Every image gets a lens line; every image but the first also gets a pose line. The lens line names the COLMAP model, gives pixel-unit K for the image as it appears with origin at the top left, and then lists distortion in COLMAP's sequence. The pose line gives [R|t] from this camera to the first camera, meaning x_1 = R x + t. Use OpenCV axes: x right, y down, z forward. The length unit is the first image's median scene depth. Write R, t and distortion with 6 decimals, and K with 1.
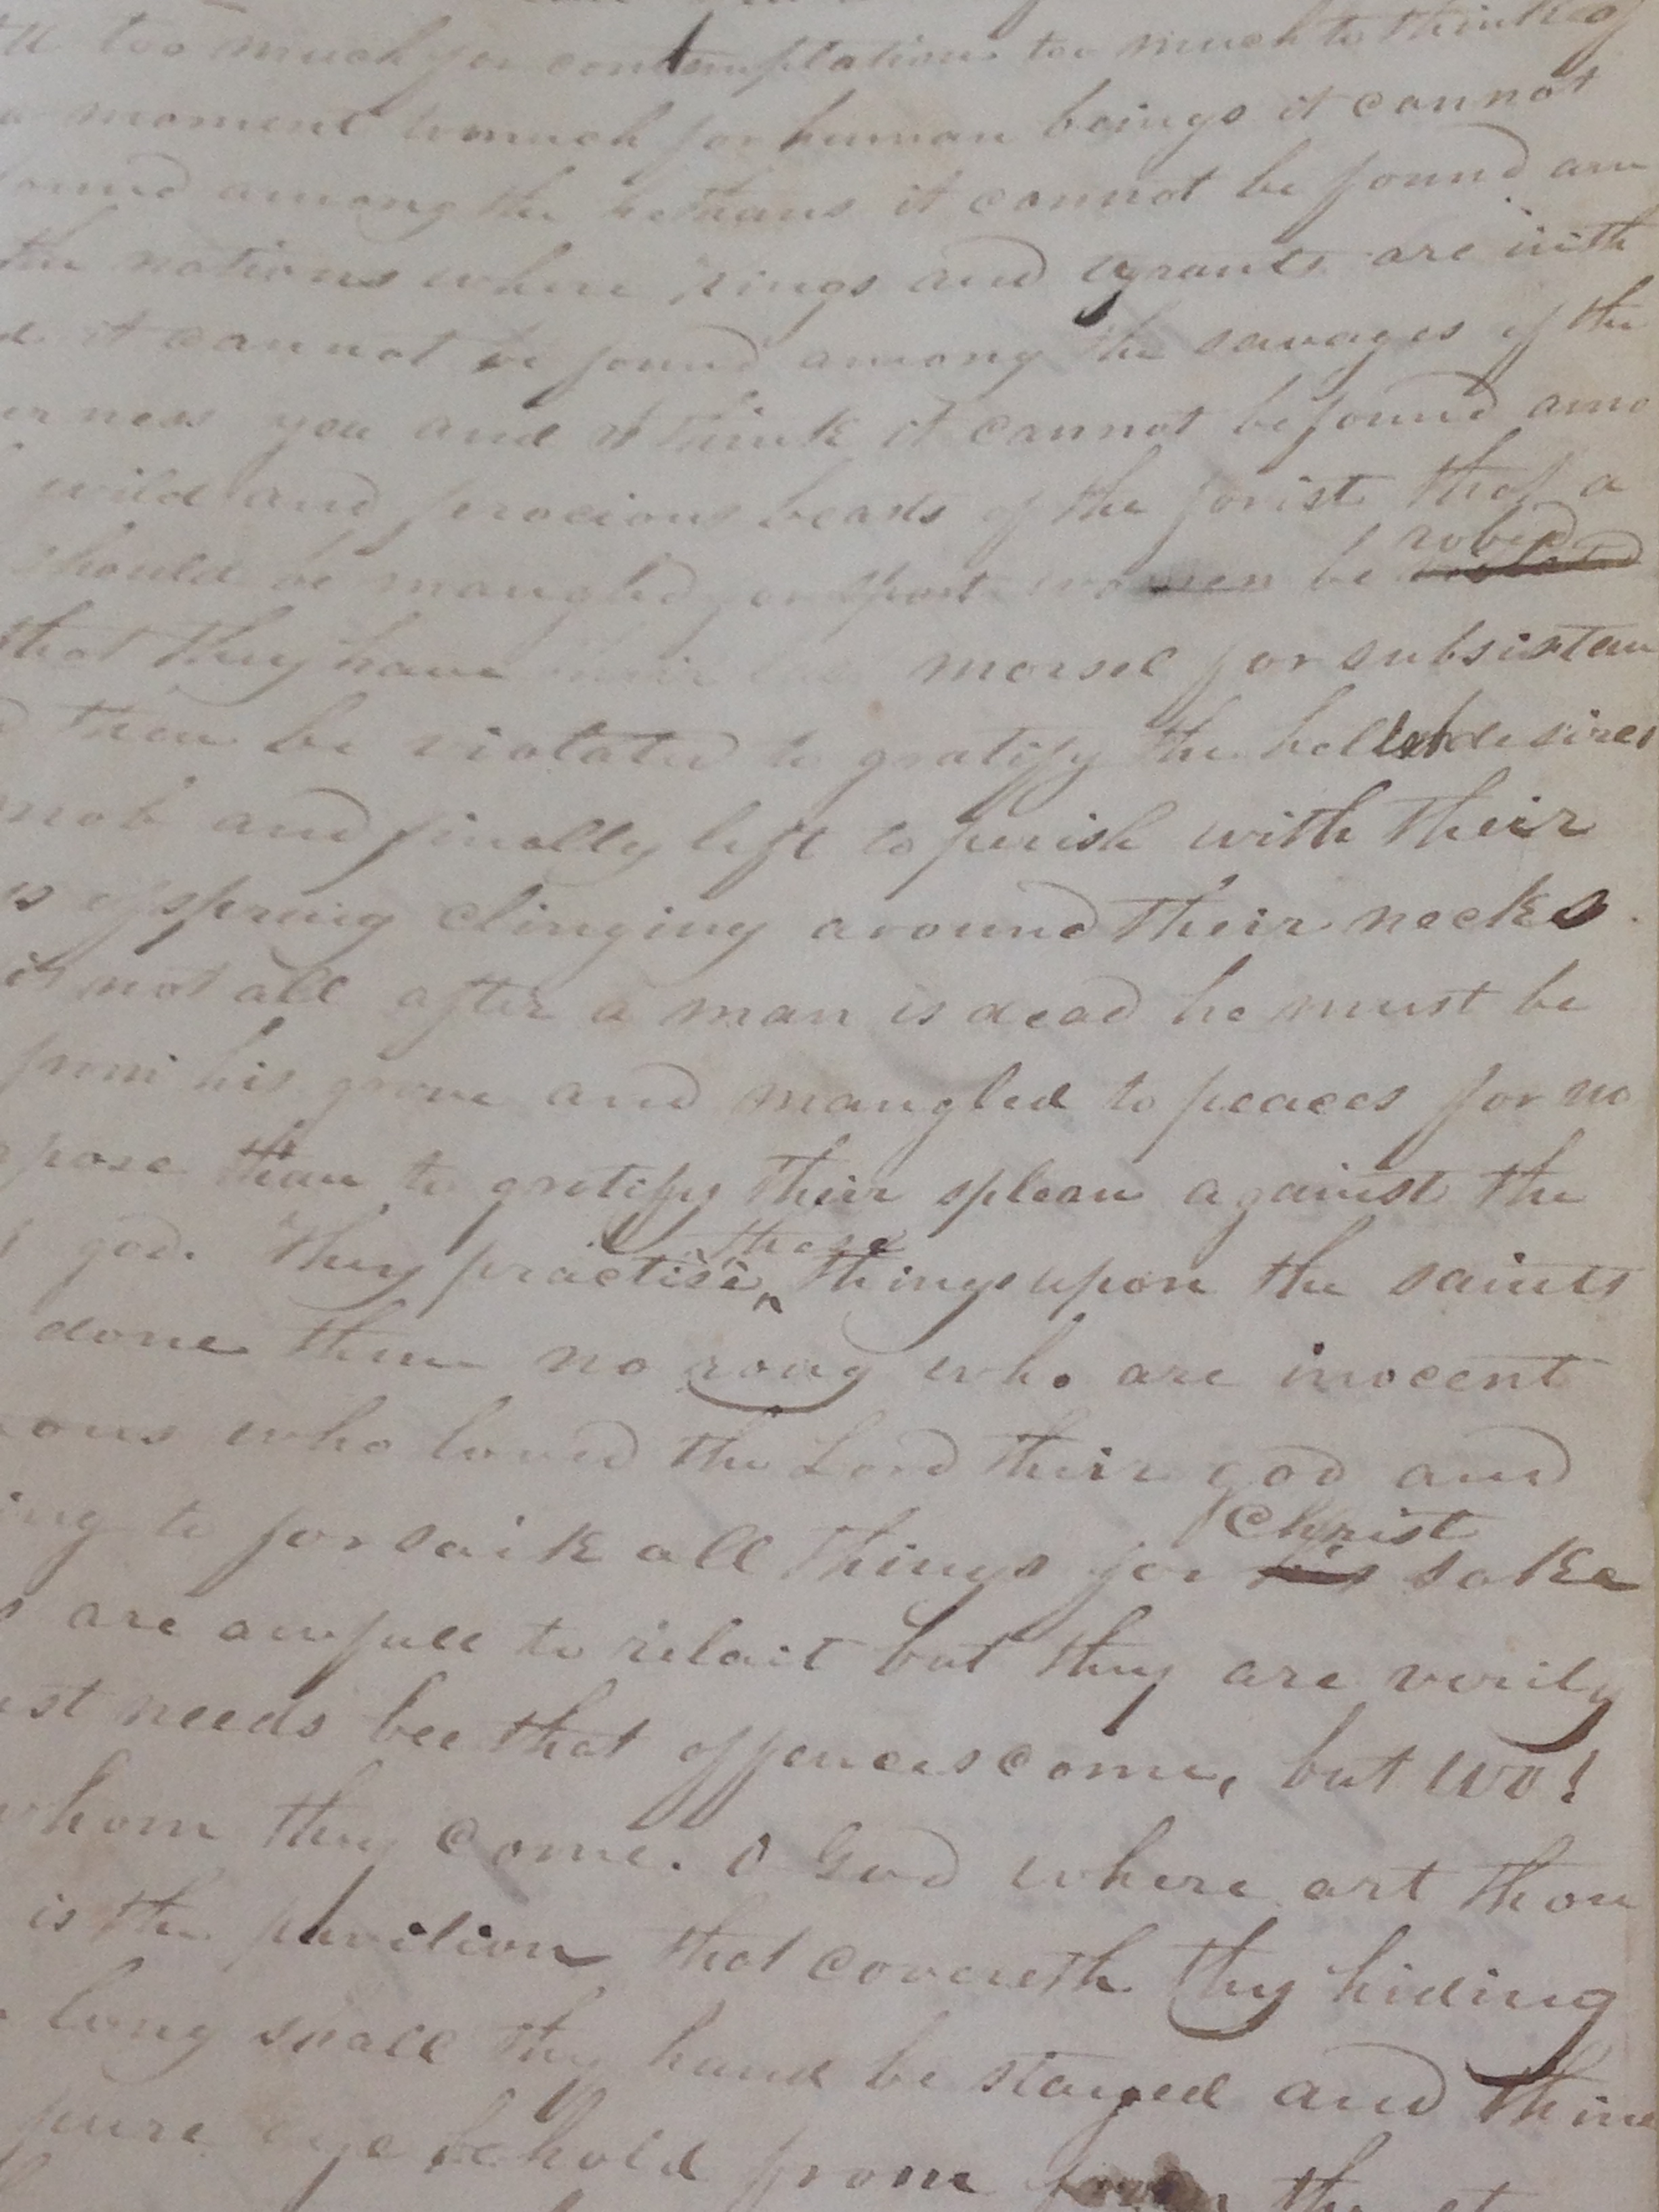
lens RADIAL K [[3493.1, 0, 829.5], [0, 3493.1, 1106.0], [0, 0, 1]] dist [-0.005169, 0.323438]
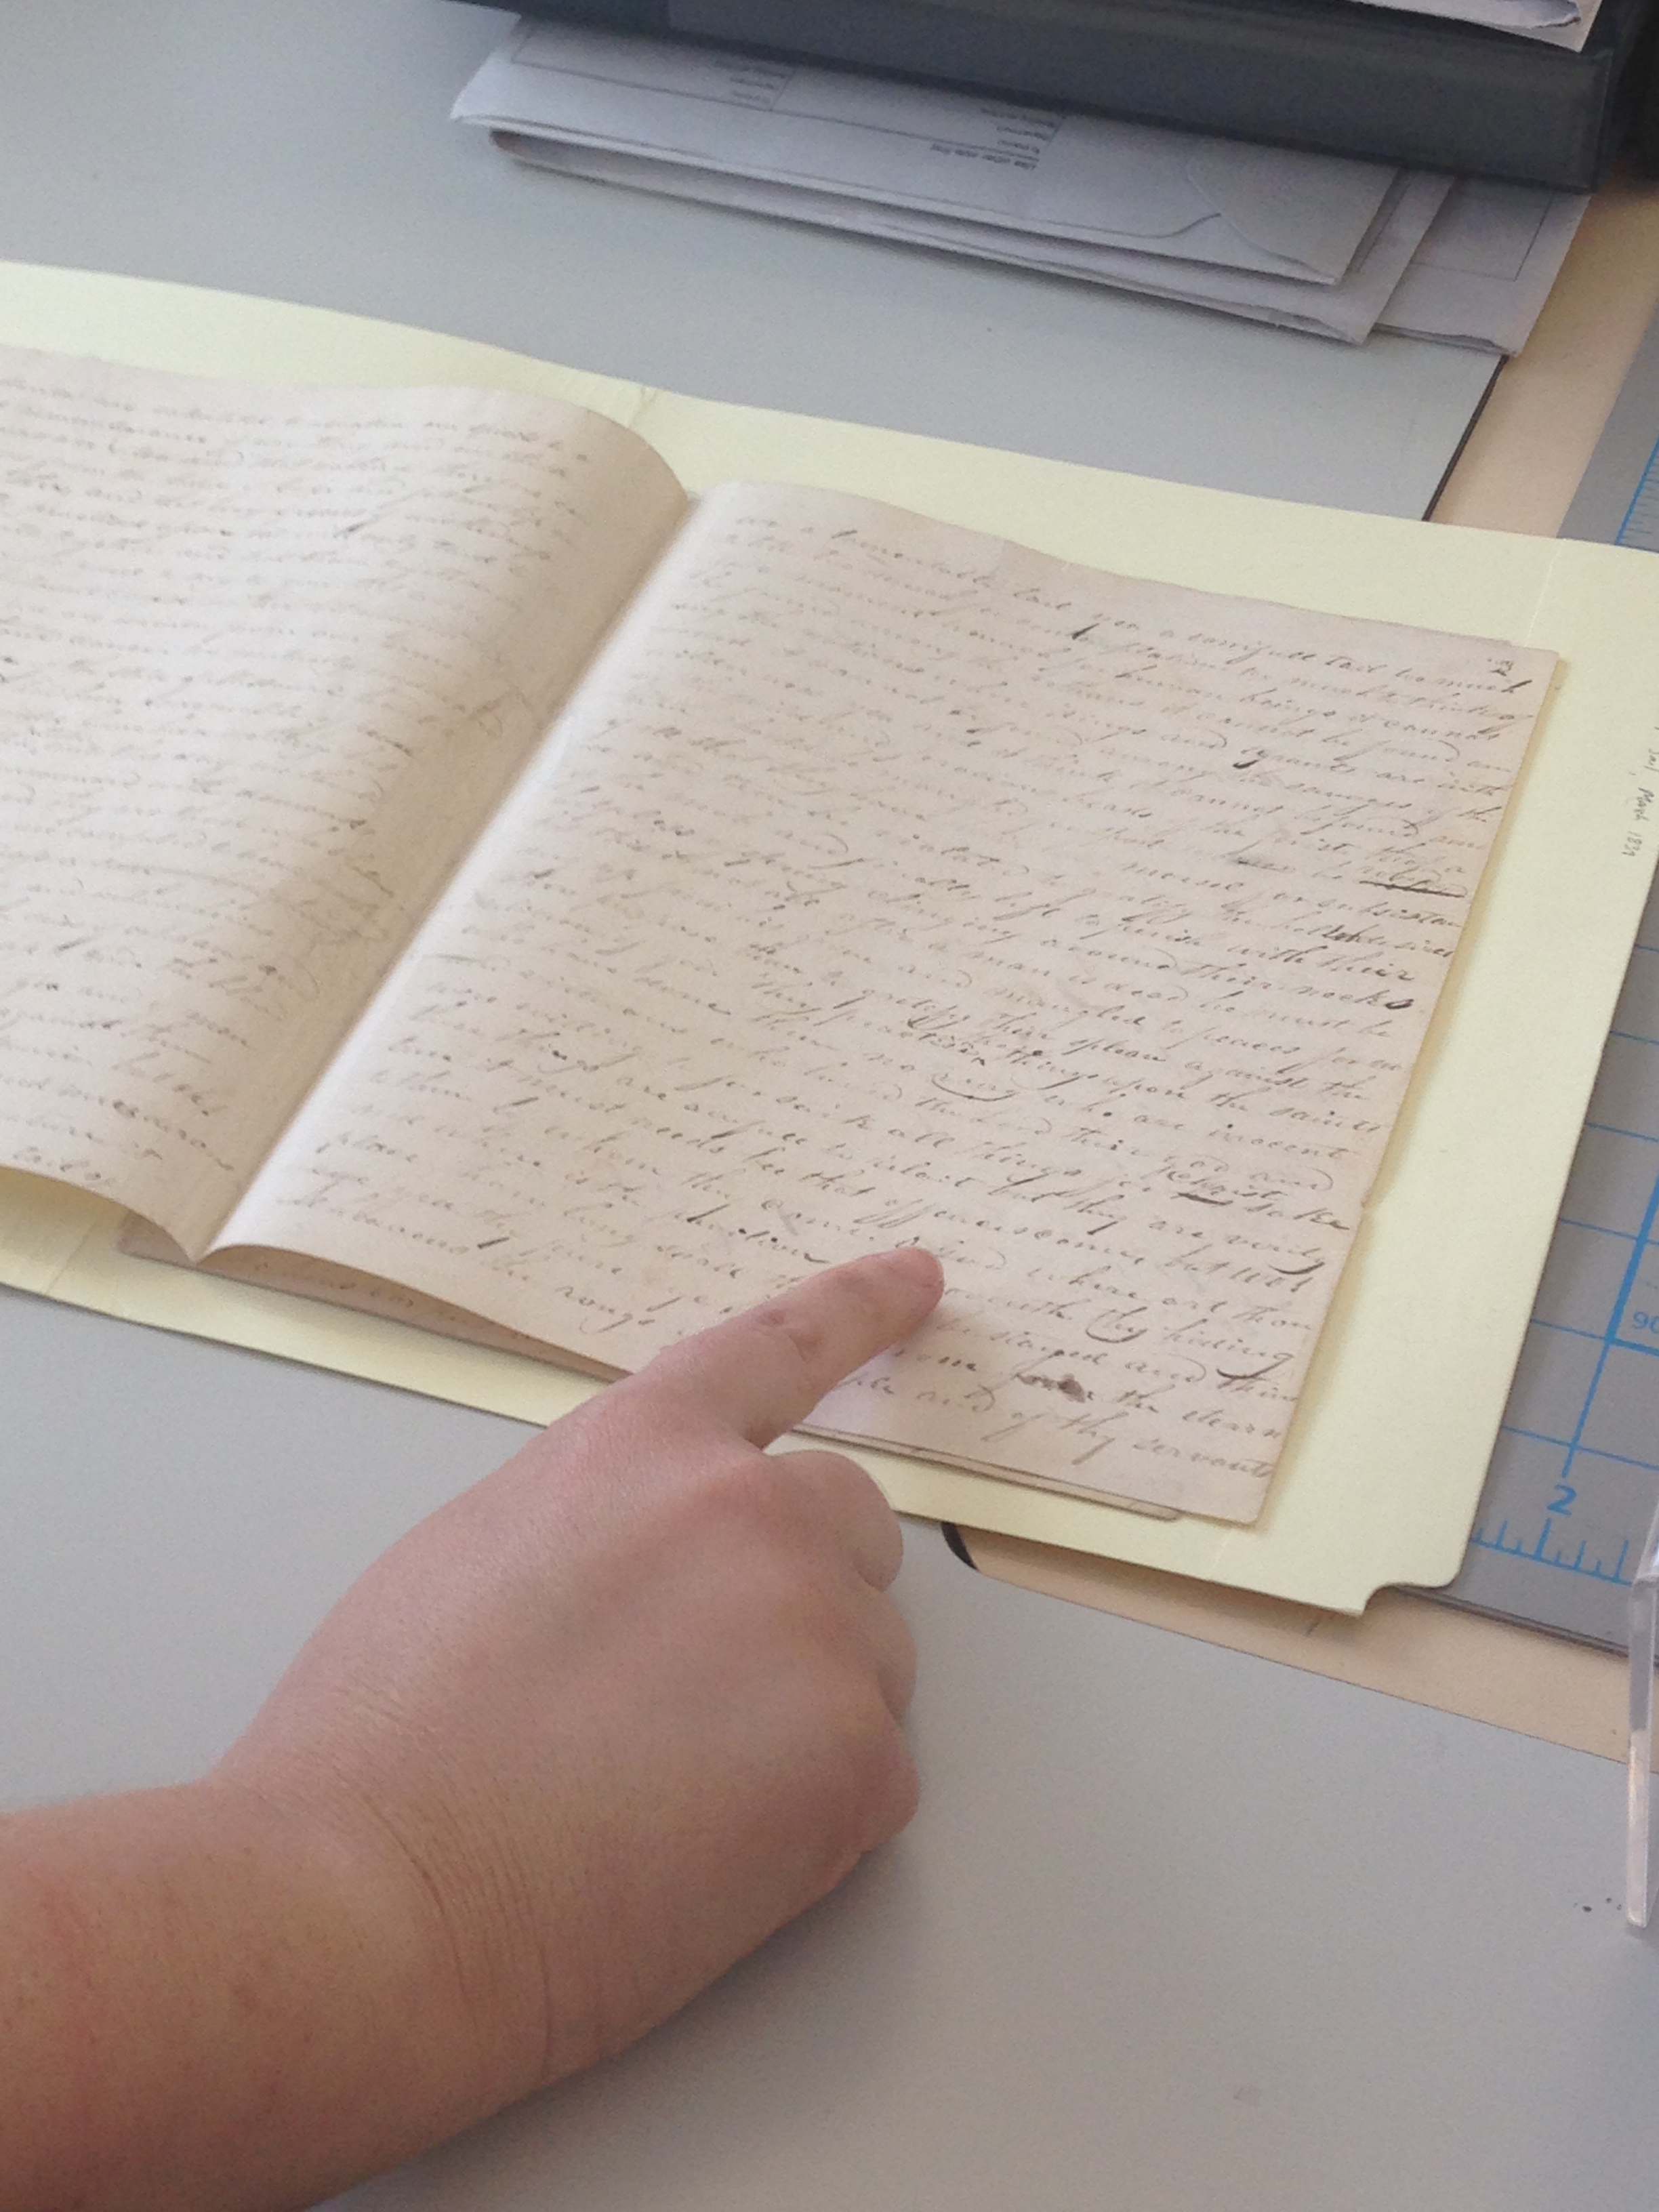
lens RADIAL K [[3493.1, 0, 829.5], [0, 3493.1, 1106.0], [0, 0, 1]] dist [-0.005169, 0.323438]
pose [[0.952285, 0.296440, -0.072636, 0.056459], [-0.299588, 0.862427, -0.408002, 0.948501], [-0.058305, 0.410296, 0.910087, -0.871225]]
